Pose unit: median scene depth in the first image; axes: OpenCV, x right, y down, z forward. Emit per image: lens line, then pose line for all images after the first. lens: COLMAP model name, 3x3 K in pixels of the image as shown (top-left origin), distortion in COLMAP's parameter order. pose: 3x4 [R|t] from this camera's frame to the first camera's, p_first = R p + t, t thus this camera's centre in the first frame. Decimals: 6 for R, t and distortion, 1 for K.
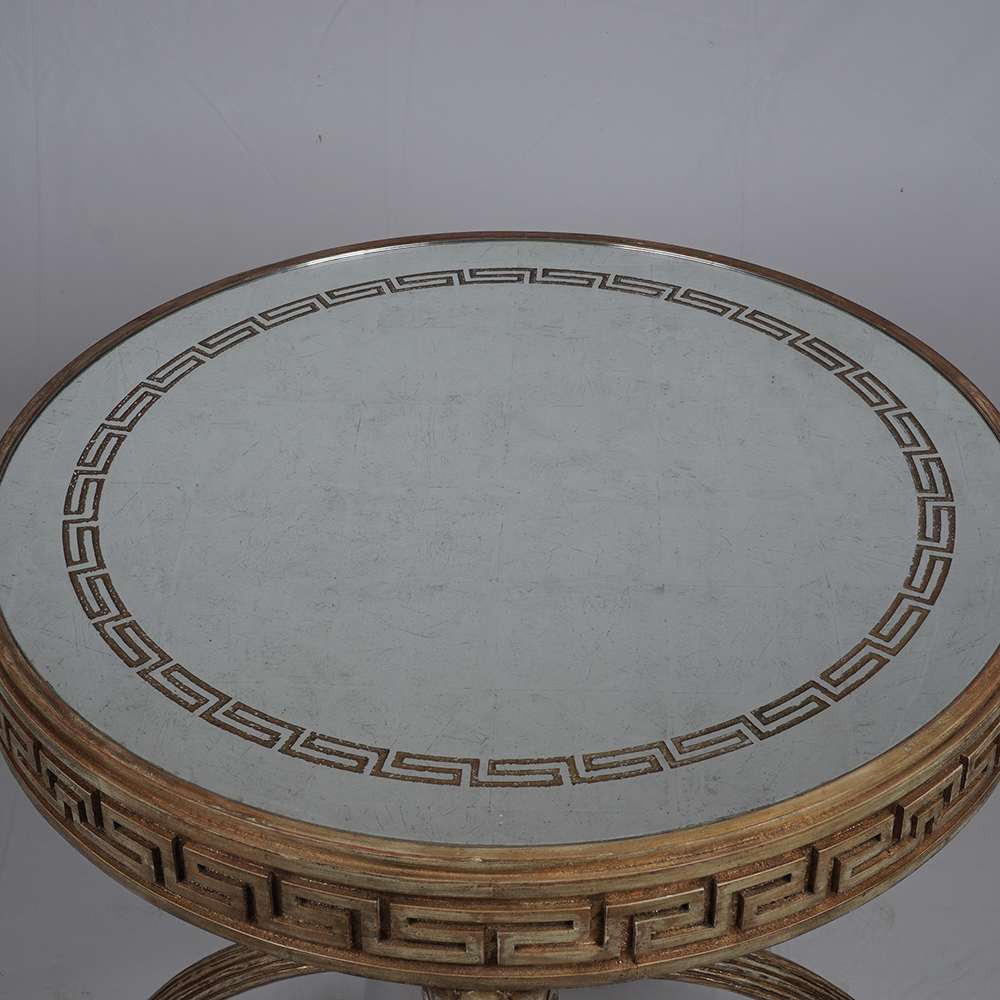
lens RADIAL K [[2246.8, 0, 504.1], [0, 2246.8, 521.9], [0, 0, 1]] dist [0.059828, 0.000000]
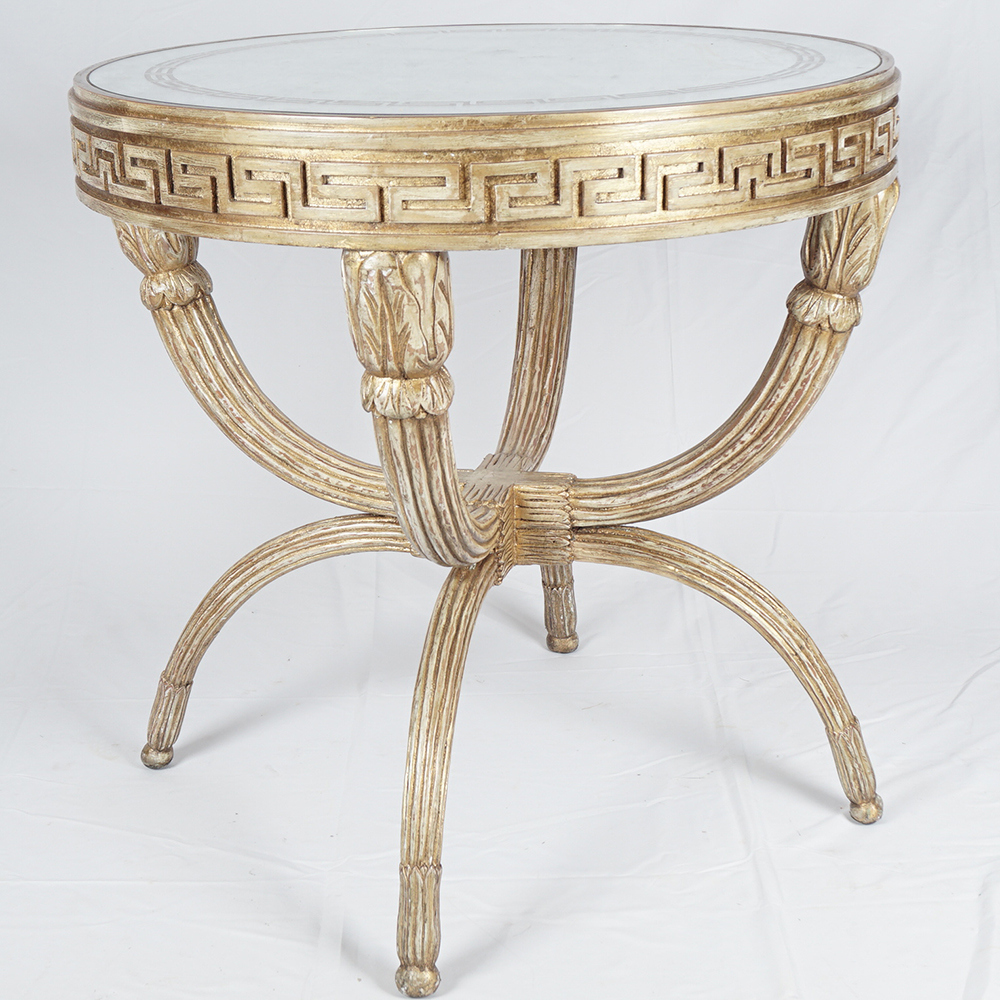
lens RADIAL K [[1978.1, 0, 508.9], [0, 1978.1, 452.8], [0, 0, 1]] dist [0.022172, 0.000000]
pose [[0.986022, 0.035432, -0.162806, 0.210359], [-0.084971, 0.947447, -0.308423, 0.552021], [0.143322, 0.317945, 0.937214, -0.008518]]
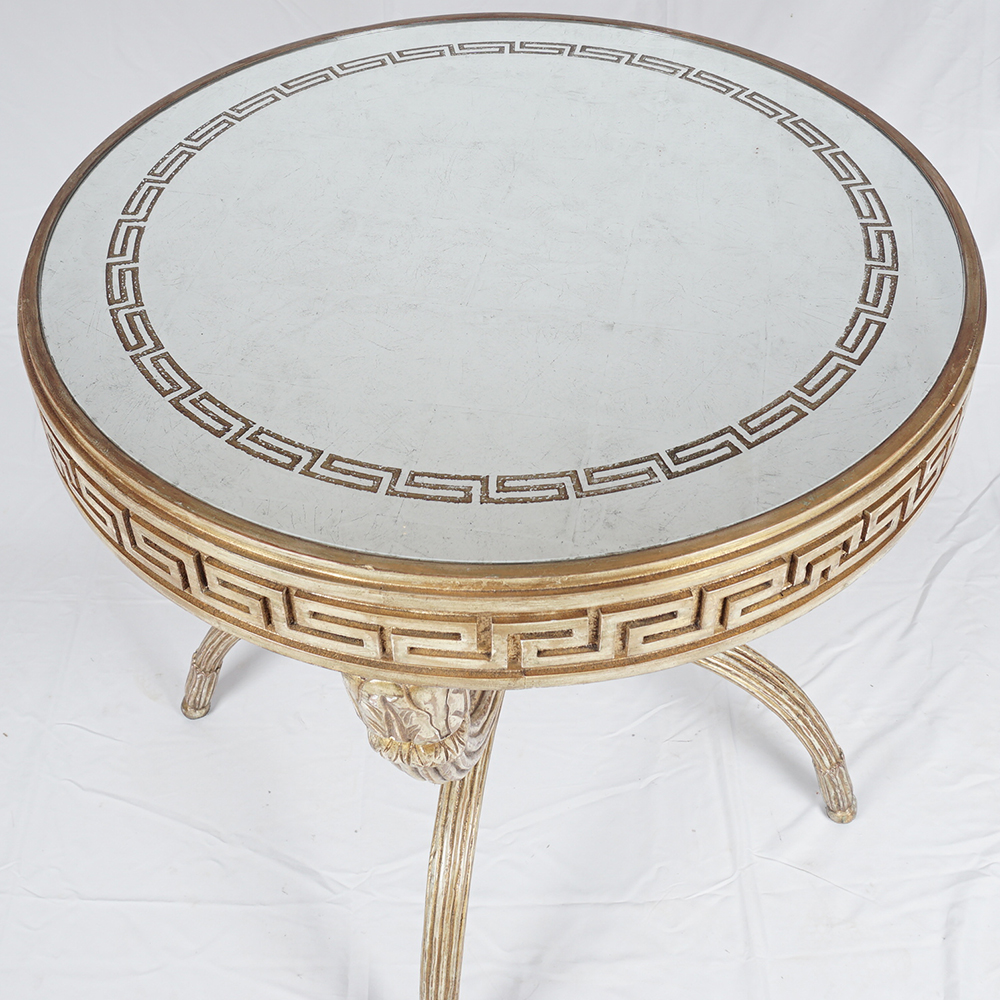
lens RADIAL K [[1400.2, 0, 500.9], [0, 1400.2, 344.4], [0, 0, 1]] dist [-0.039726, 0.000000]
pose [[0.986639, 0.096716, -0.131110, 0.099854], [-0.088295, 0.993729, 0.068600, -0.003213], [0.136923, -0.056107, 0.988991, 0.296014]]
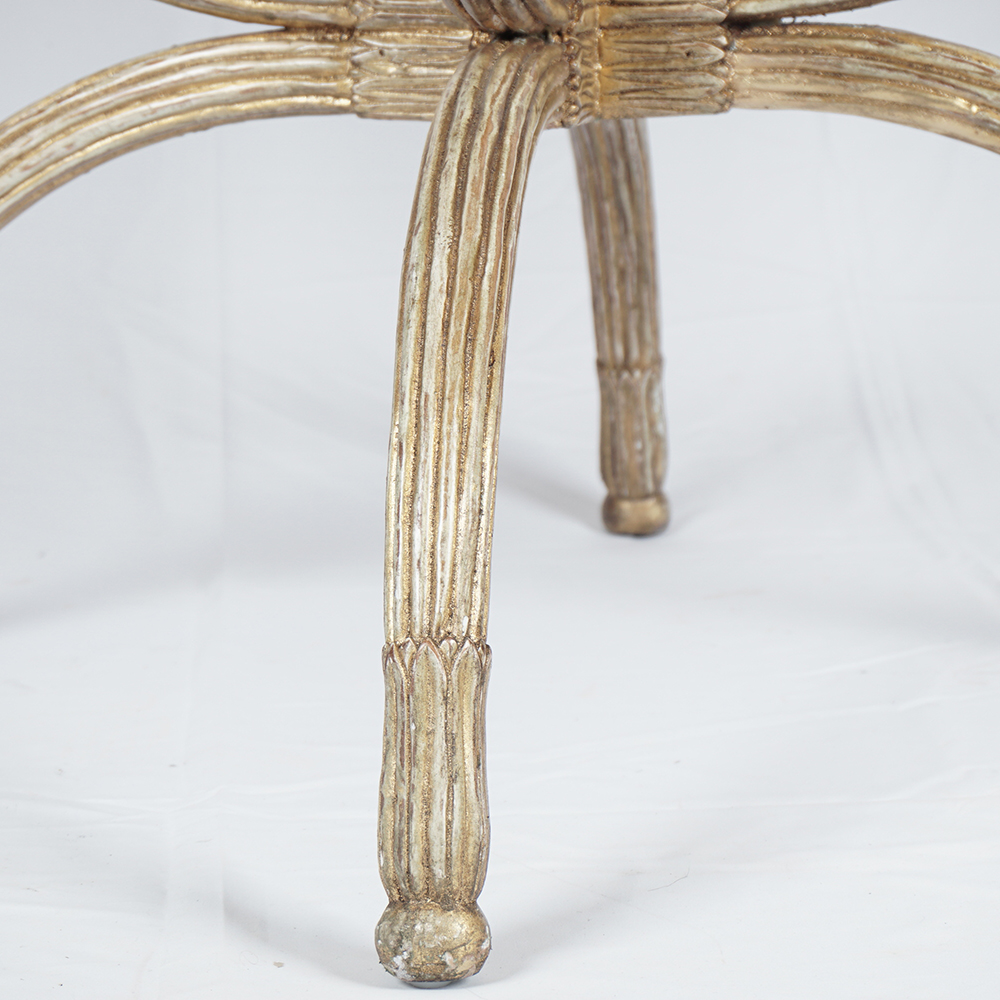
lens RADIAL K [[3203.7, 0, 520.3], [0, 3203.7, 470.6], [0, 0, 1]] dist [0.021223, 0.000000]
pose [[0.994927, 0.003986, -0.100520, 0.083282], [-0.047181, 0.900992, -0.431263, 0.696537], [0.088849, 0.433817, 0.896609, 0.431833]]
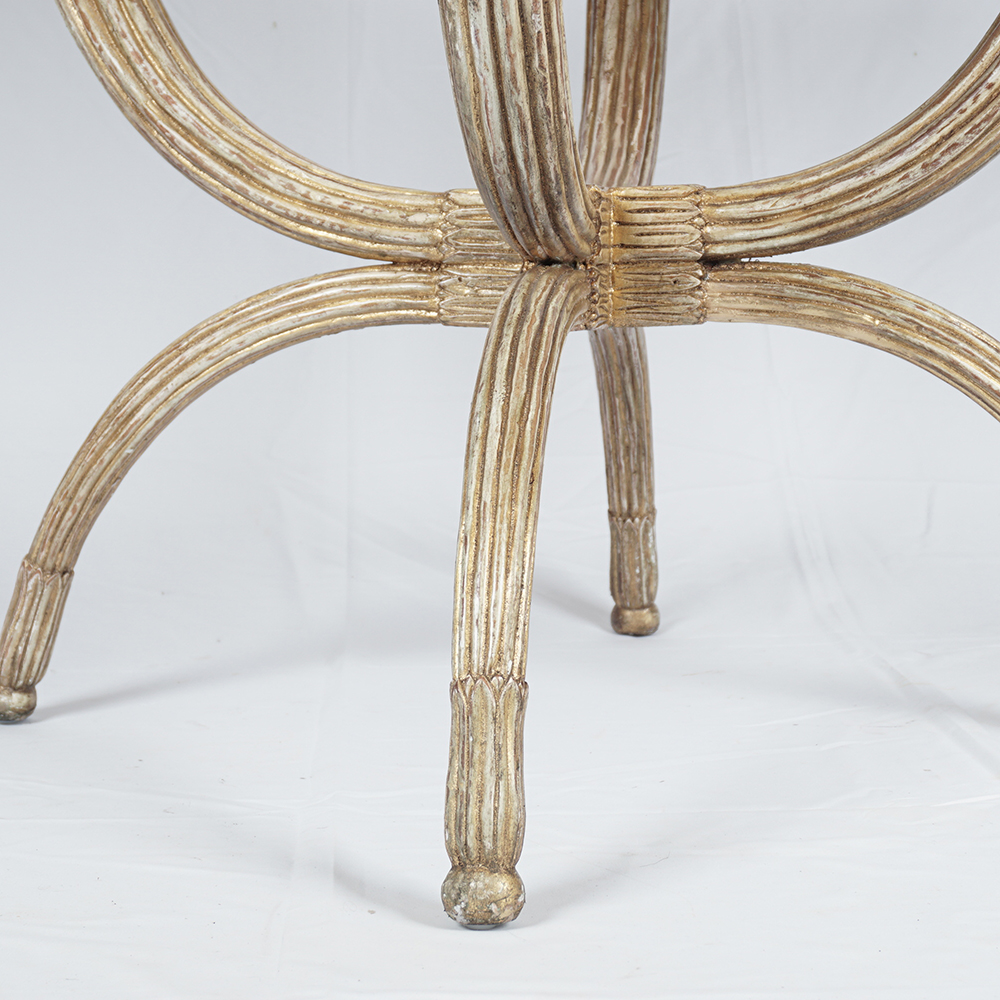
lens RADIAL K [[2164.6, 0, 501.0], [0, 2164.6, 489.6], [0, 0, 1]] dist [0.010393, 0.000000]
pose [[0.991686, 0.011494, -0.128165, 0.082159], [-0.073158, 0.869734, -0.488067, 0.699990], [0.105860, 0.493386, 0.863345, 0.476612]]
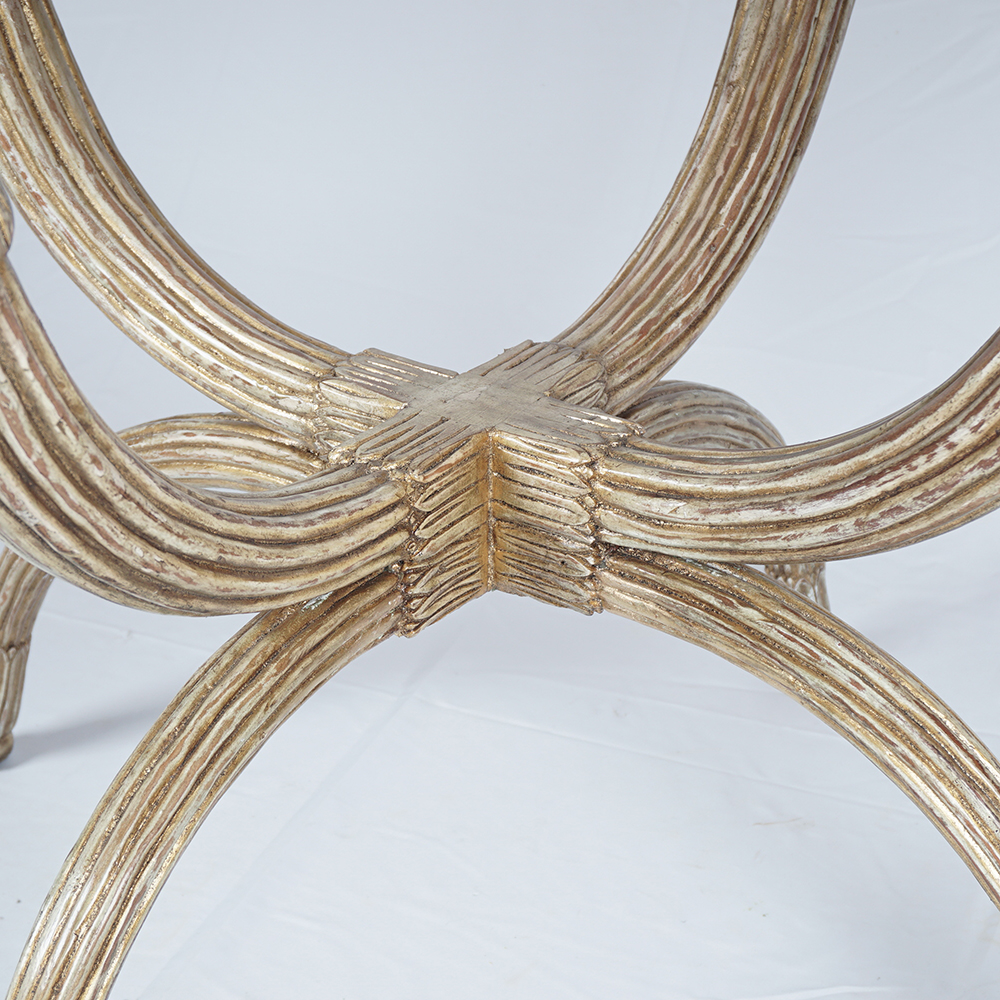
lens RADIAL K [[2164.6, 0, 494.6], [0, 2164.6, 505.4], [0, 0, 1]] dist [0.010393, 0.000000]
pose [[0.839067, 0.250769, -0.482784, 0.319942], [-0.320845, 0.944767, -0.066887, 0.258422], [0.439345, 0.211022, 0.873181, 0.600576]]
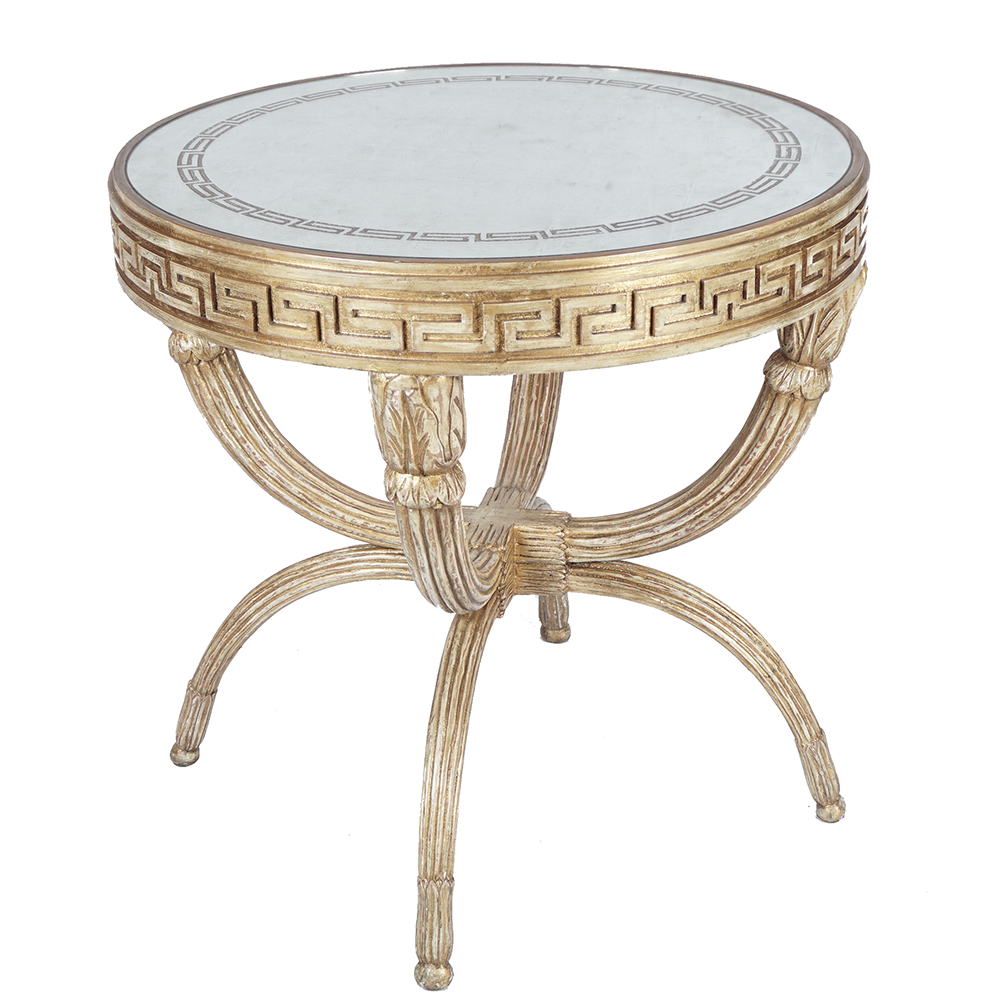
lens RADIAL K [[2265.7, 0, 507.8], [0, 2265.7, 537.1], [0, 0, 1]] dist [0.019609, 0.000000]
pose [[0.987921, 0.054277, -0.145143, 0.233771], [-0.081011, 0.979362, -0.185167, 0.486641], [0.132097, 0.194689, 0.971929, -0.343241]]
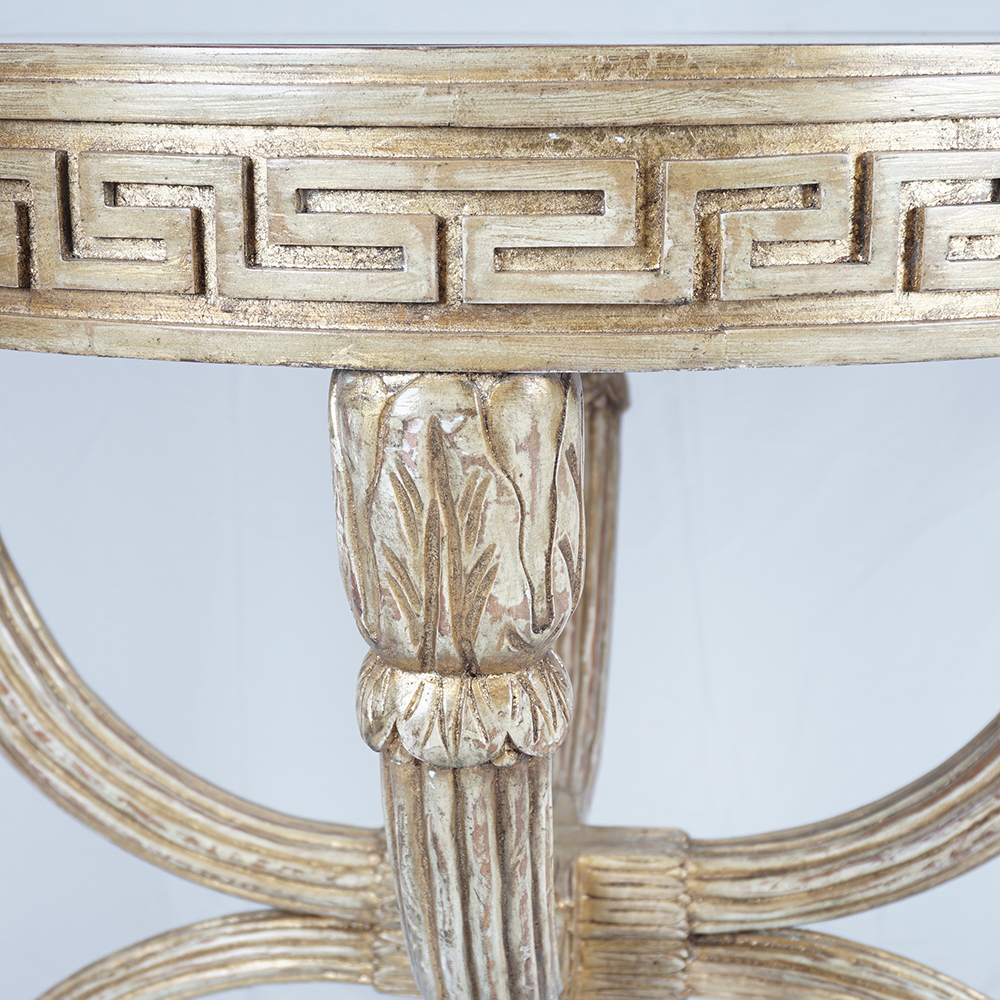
lens RADIAL K [[2164.6, 0, 506.7], [0, 2164.6, 500.5], [0, 0, 1]] dist [0.010393, 0.000000]
pose [[0.998269, 0.016357, -0.056501, 0.030955], [-0.037430, 0.917631, -0.395667, 0.366678], [0.045375, 0.397097, 0.916654, 0.455822]]
